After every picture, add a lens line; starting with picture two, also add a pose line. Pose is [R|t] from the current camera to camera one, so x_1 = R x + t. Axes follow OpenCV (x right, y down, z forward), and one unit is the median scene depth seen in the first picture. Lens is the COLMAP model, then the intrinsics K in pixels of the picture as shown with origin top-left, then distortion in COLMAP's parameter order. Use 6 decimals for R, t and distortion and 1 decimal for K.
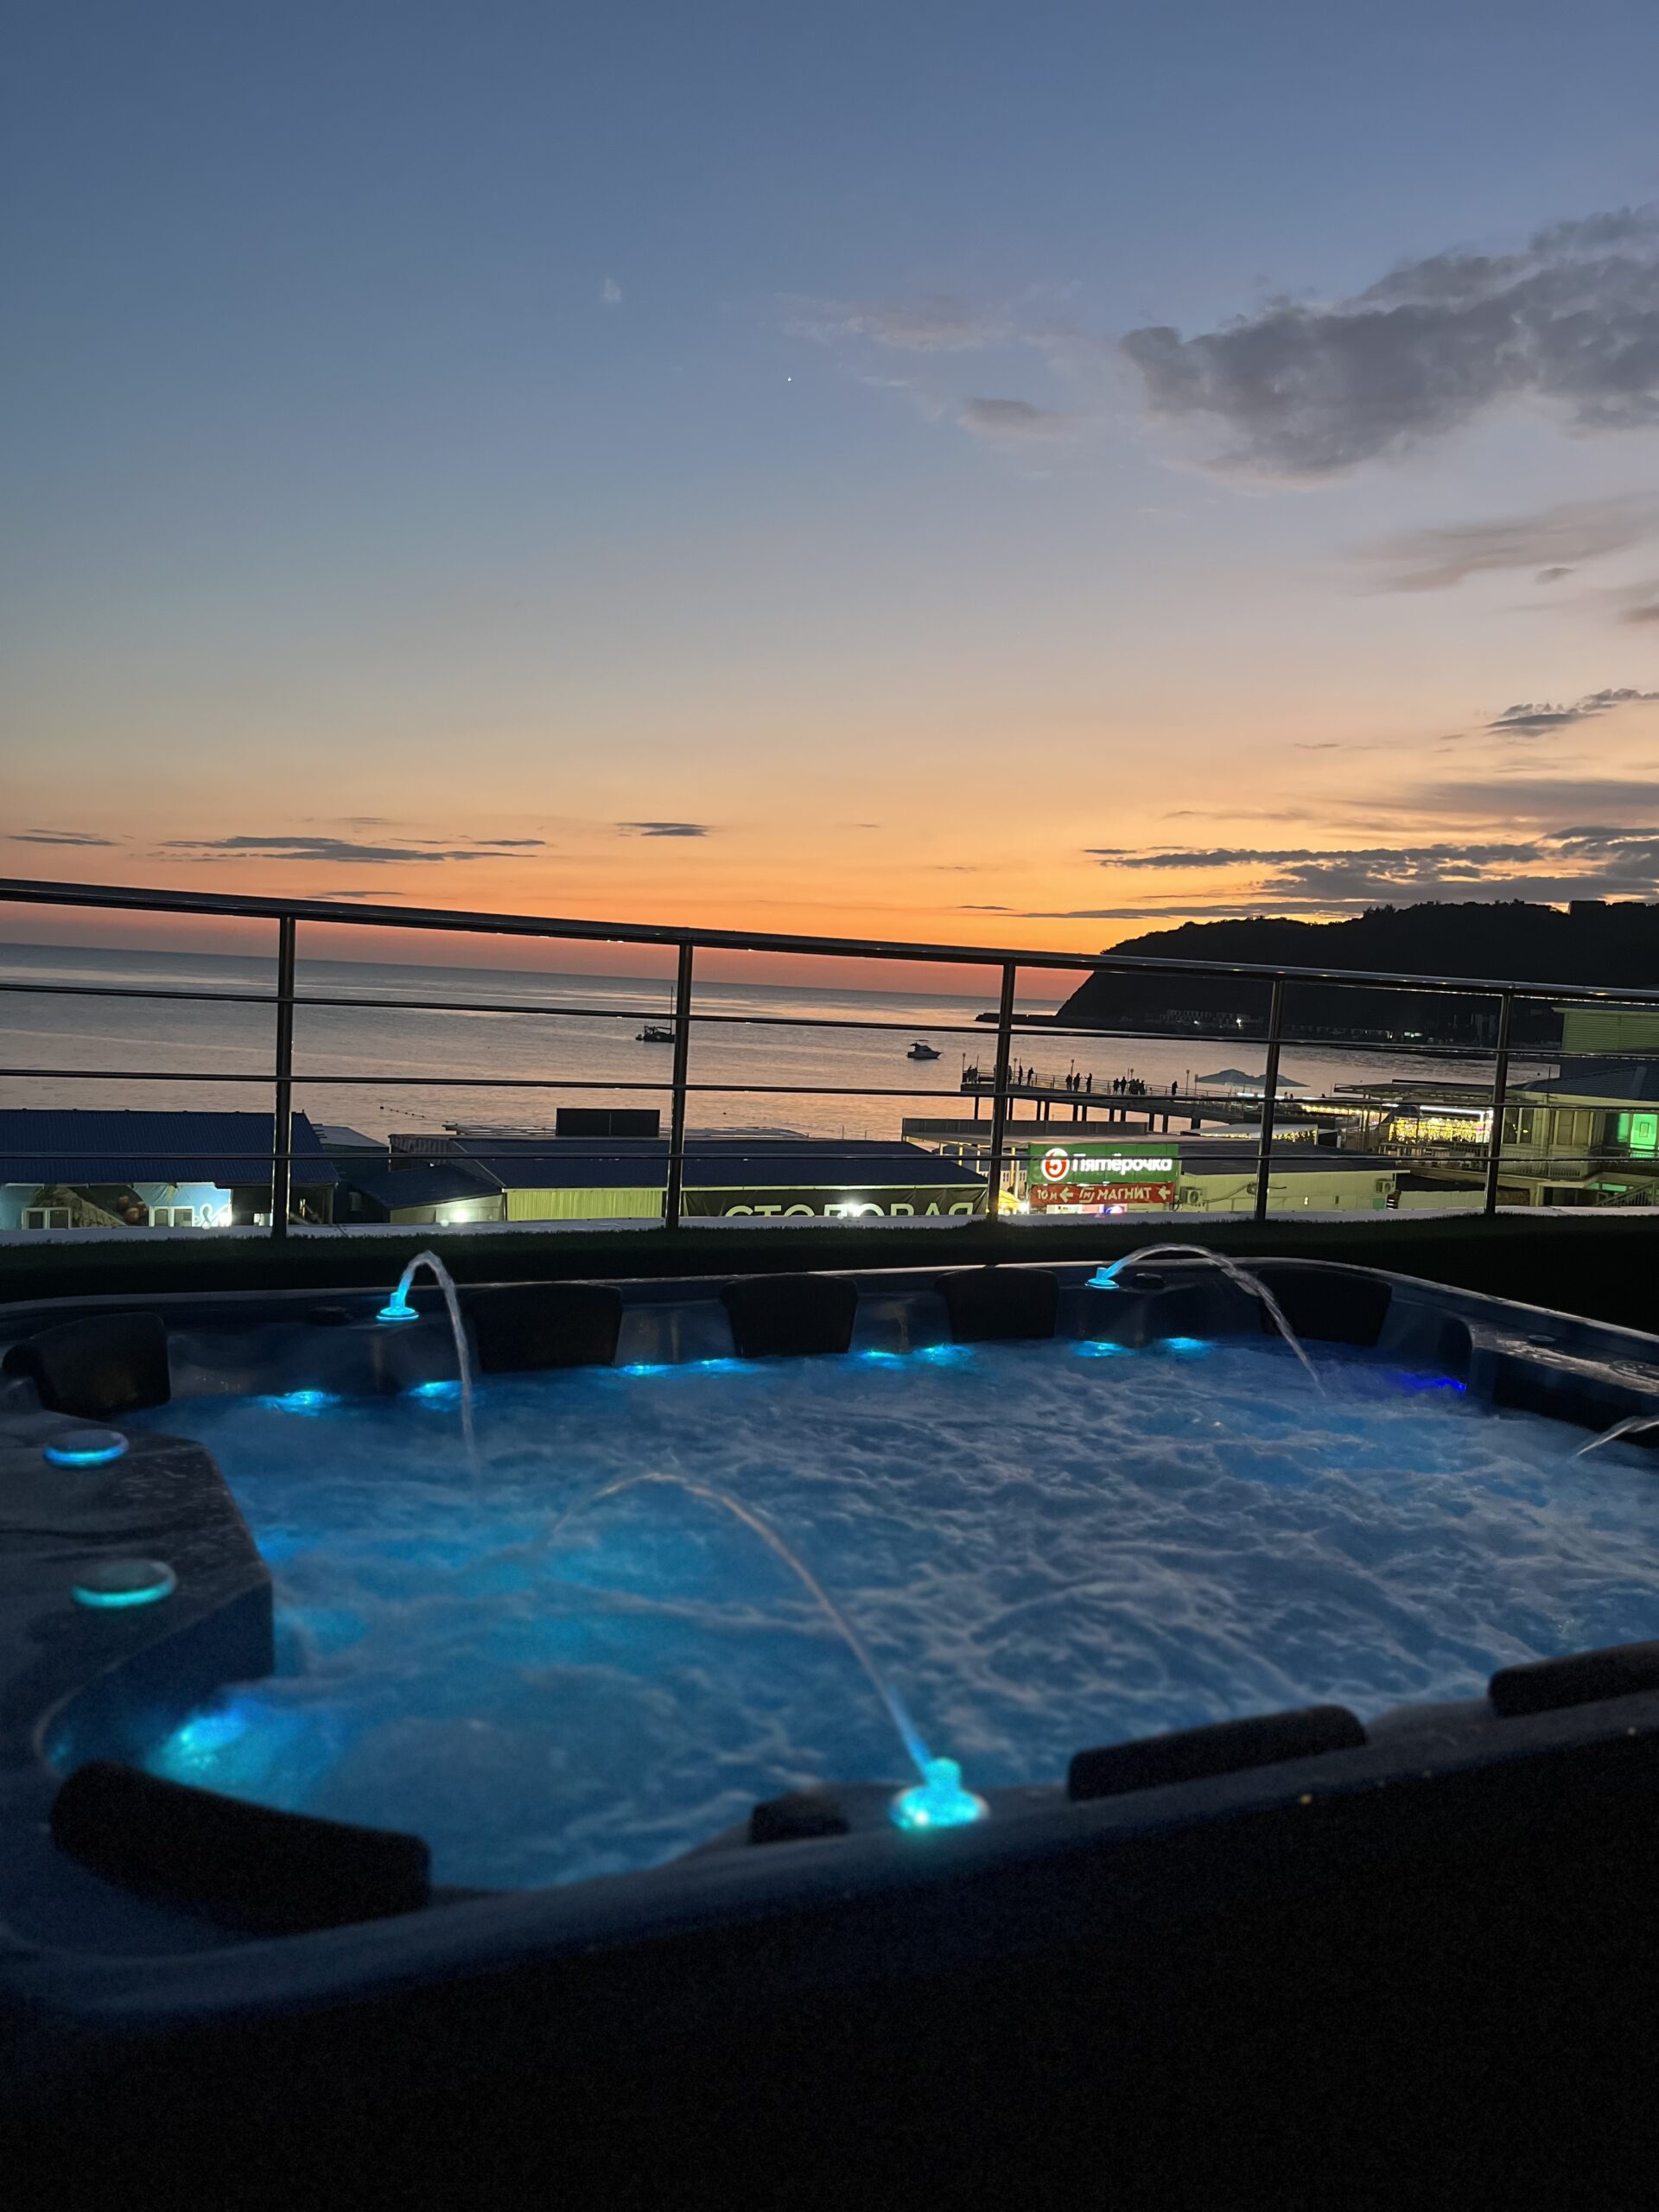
lens RADIAL K [[1676.6, 0, 831.2], [0, 1676.6, 1100.6], [0, 0, 1]] dist [0.049487, -0.056413]
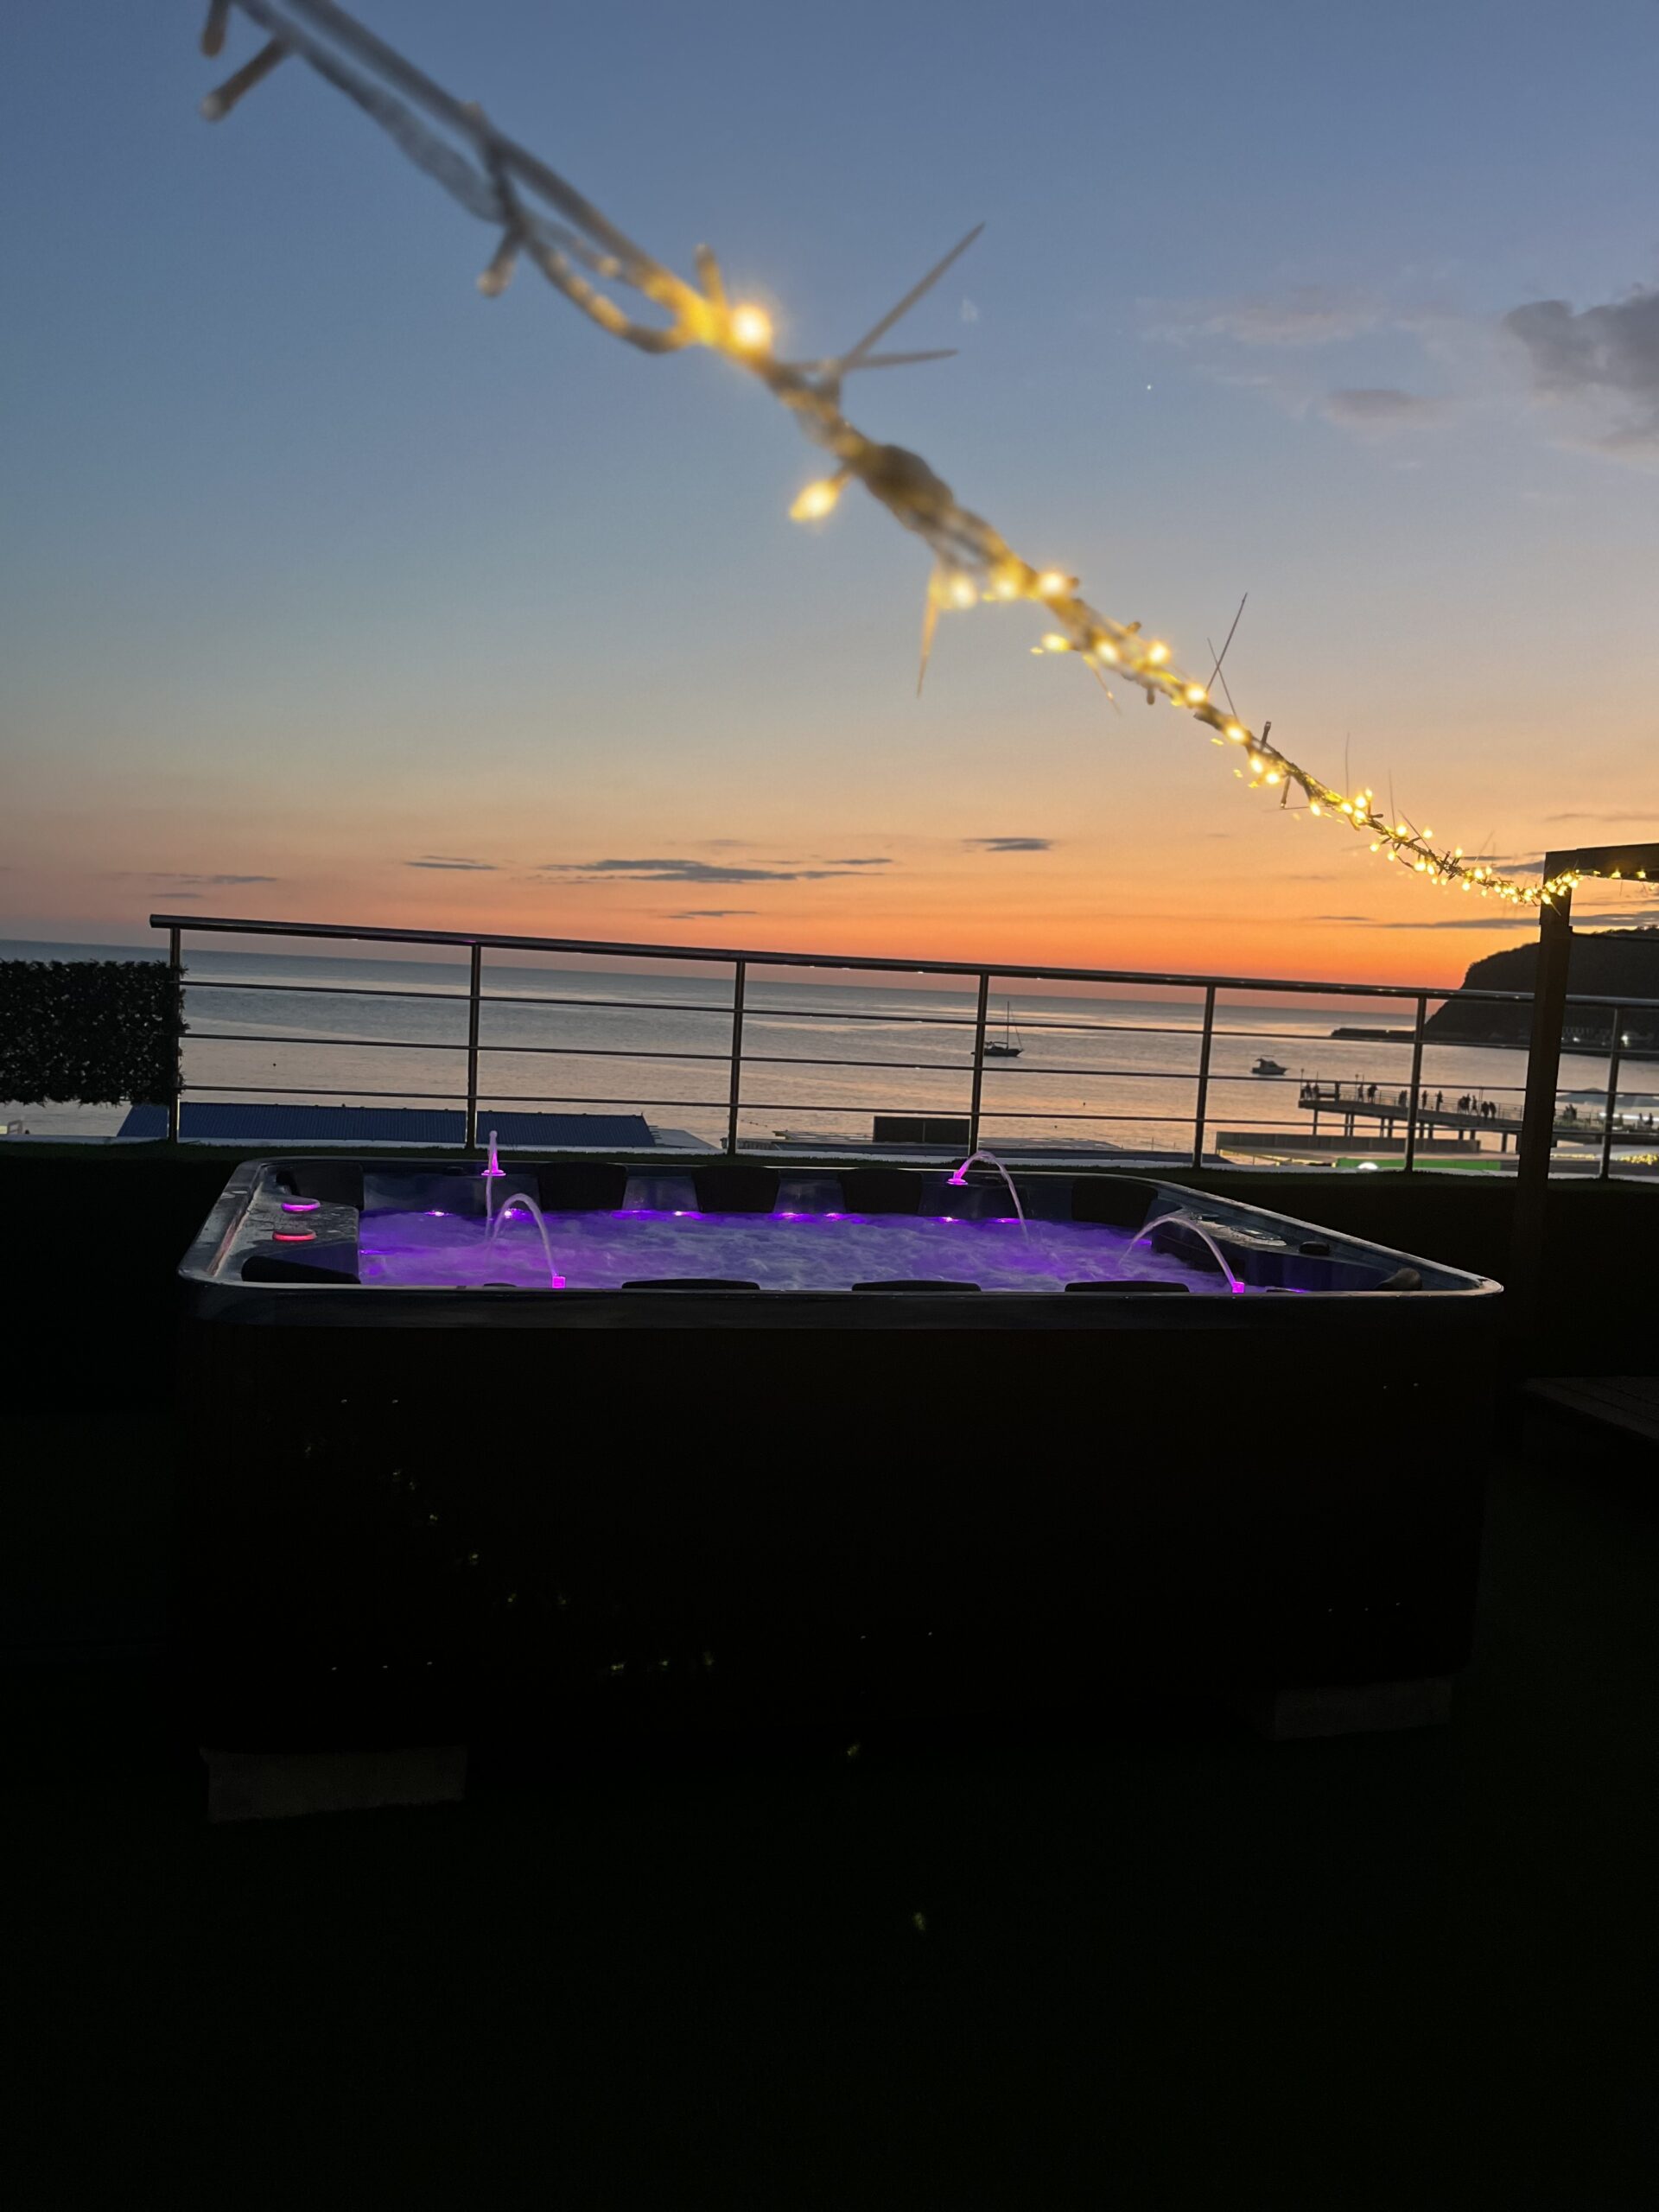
lens RADIAL K [[1669.5, 0, 831.2], [0, 1669.5, 1115.5], [0, 0, 1]] dist [0.059436, -0.082705]
pose [[0.979329, 0.014995, -0.201716, 0.134634], [-0.014912, 0.999887, 0.001931, 0.017849], [0.201723, 0.001117, 0.979442, -0.197059]]
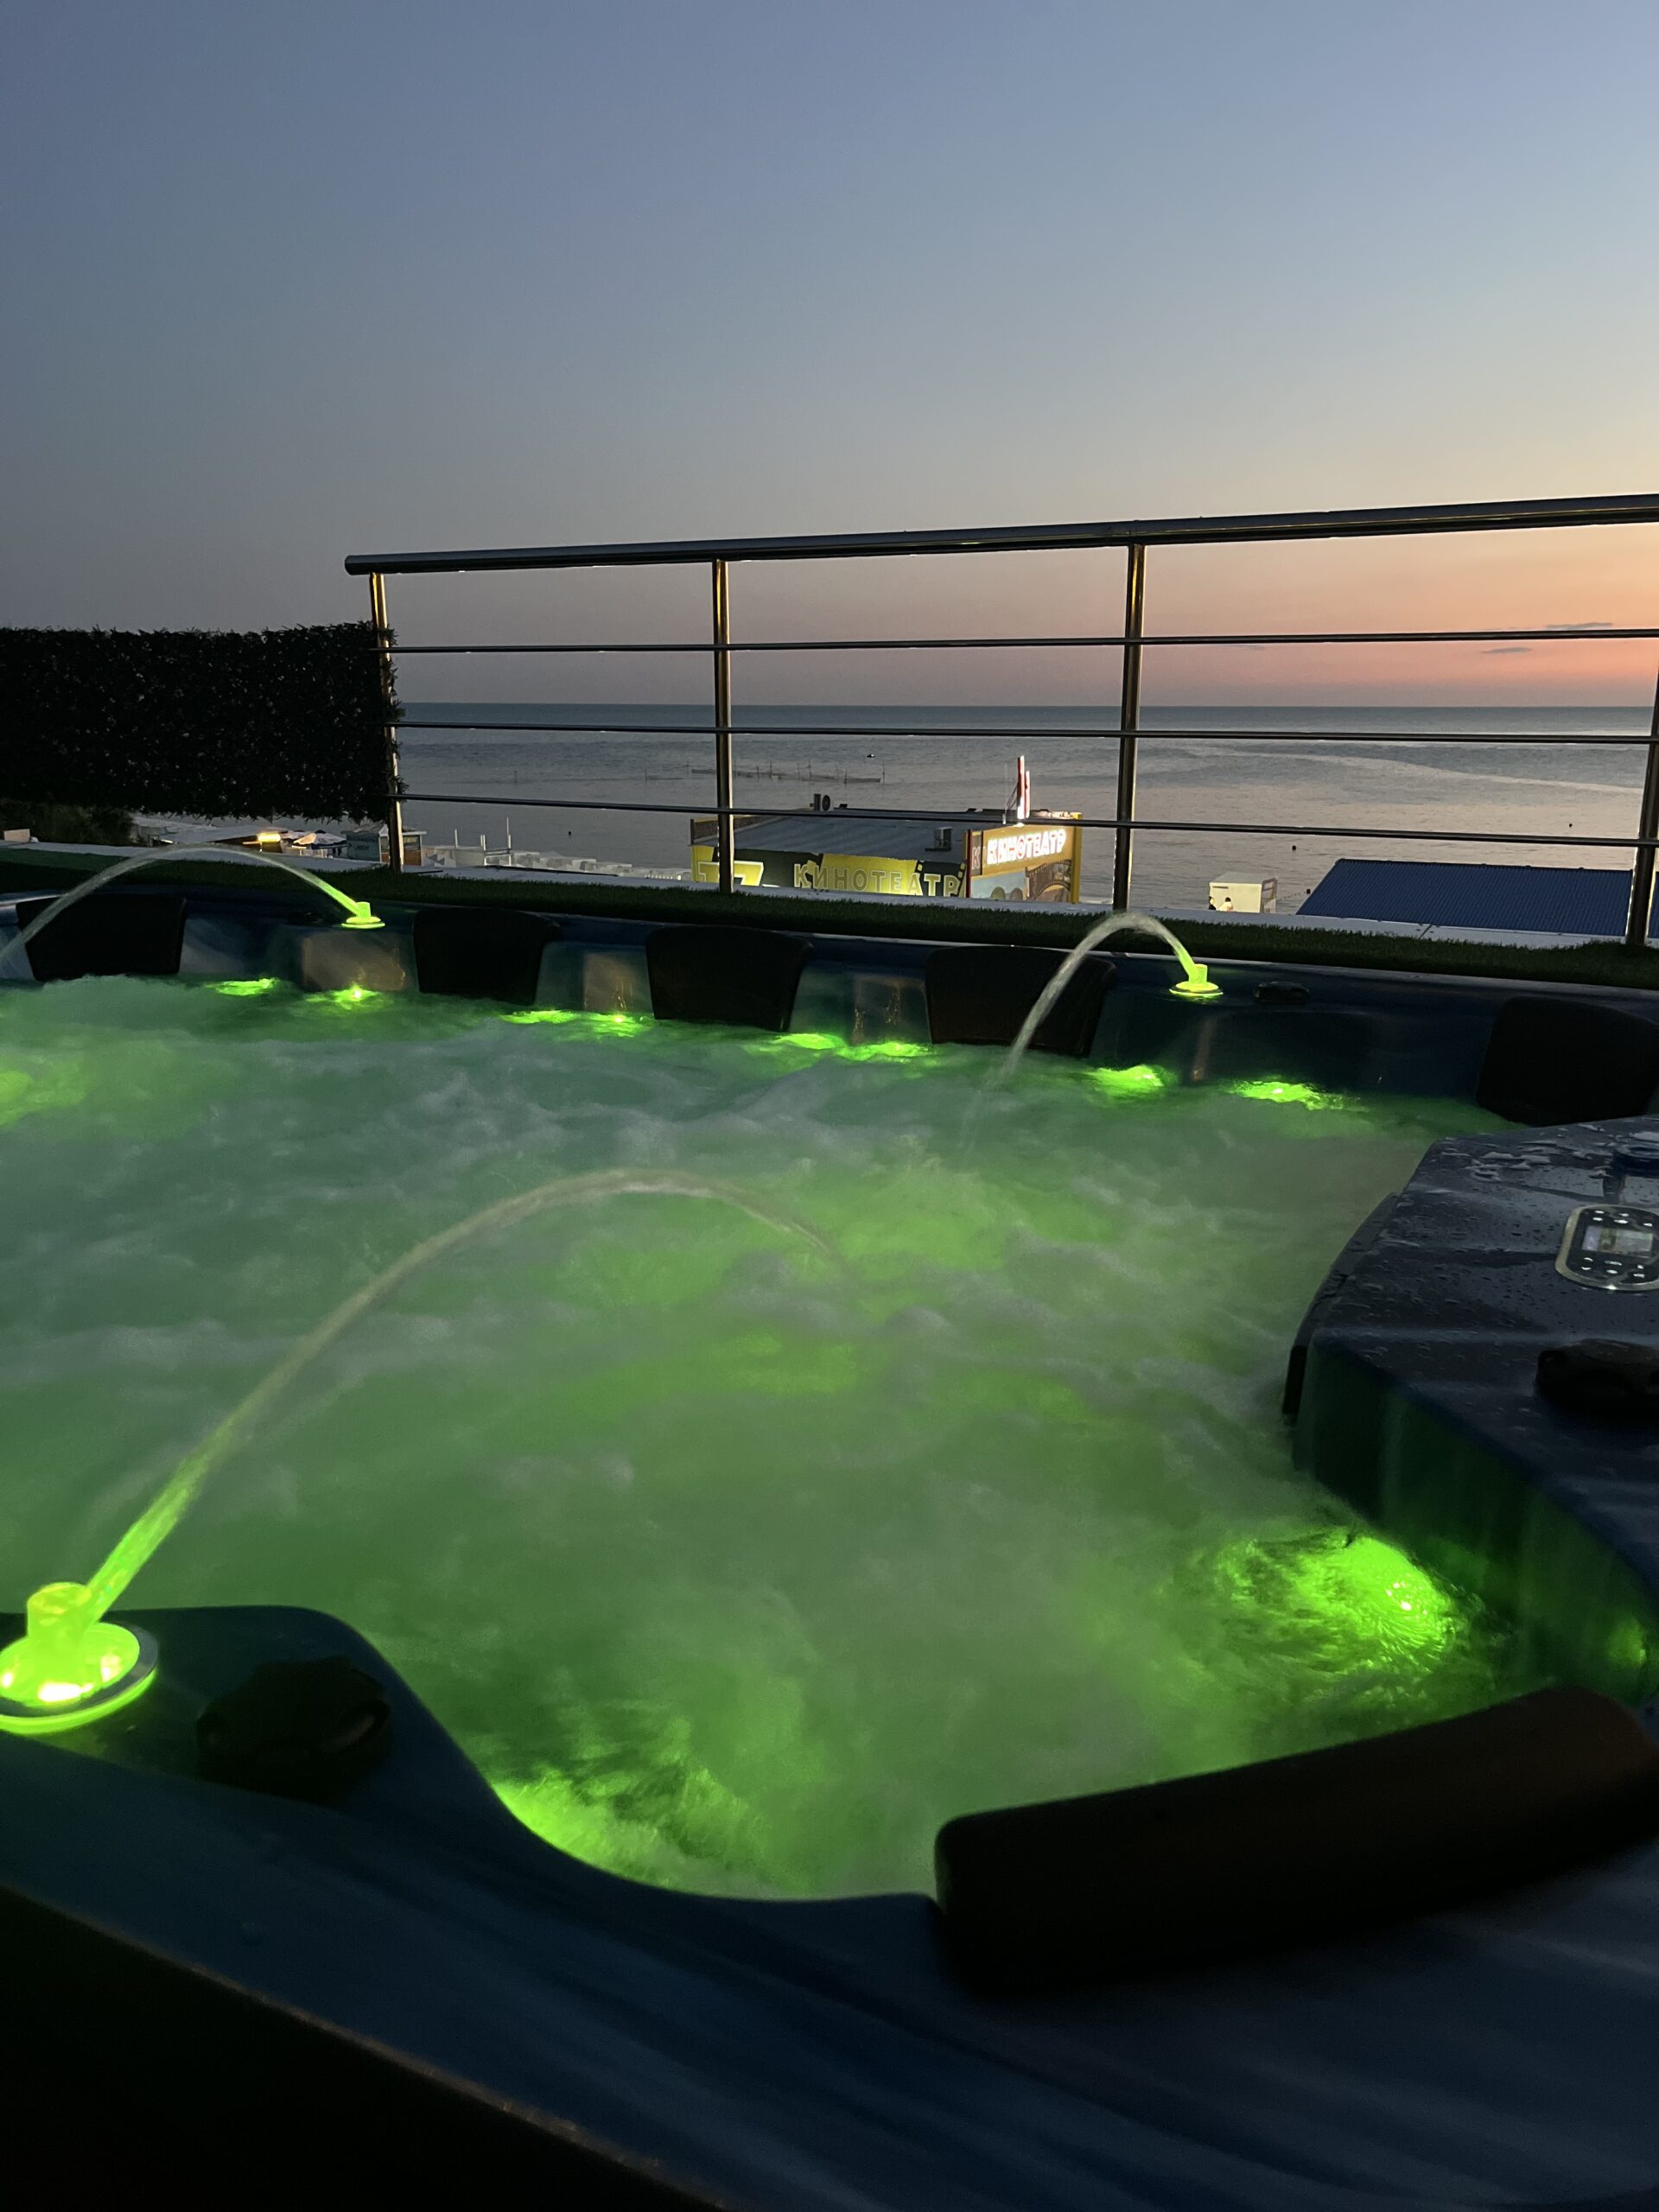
lens RADIAL K [[1651.2, 0, 831.9], [0, 1651.2, 1107.2], [0, 0, 1]] dist [0.046319, -0.001272]
pose [[0.601713, 0.138753, -0.786568, 0.215264], [-0.026272, 0.987700, 0.154136, 0.023222], [0.798280, -0.072081, 0.597958, 0.193982]]
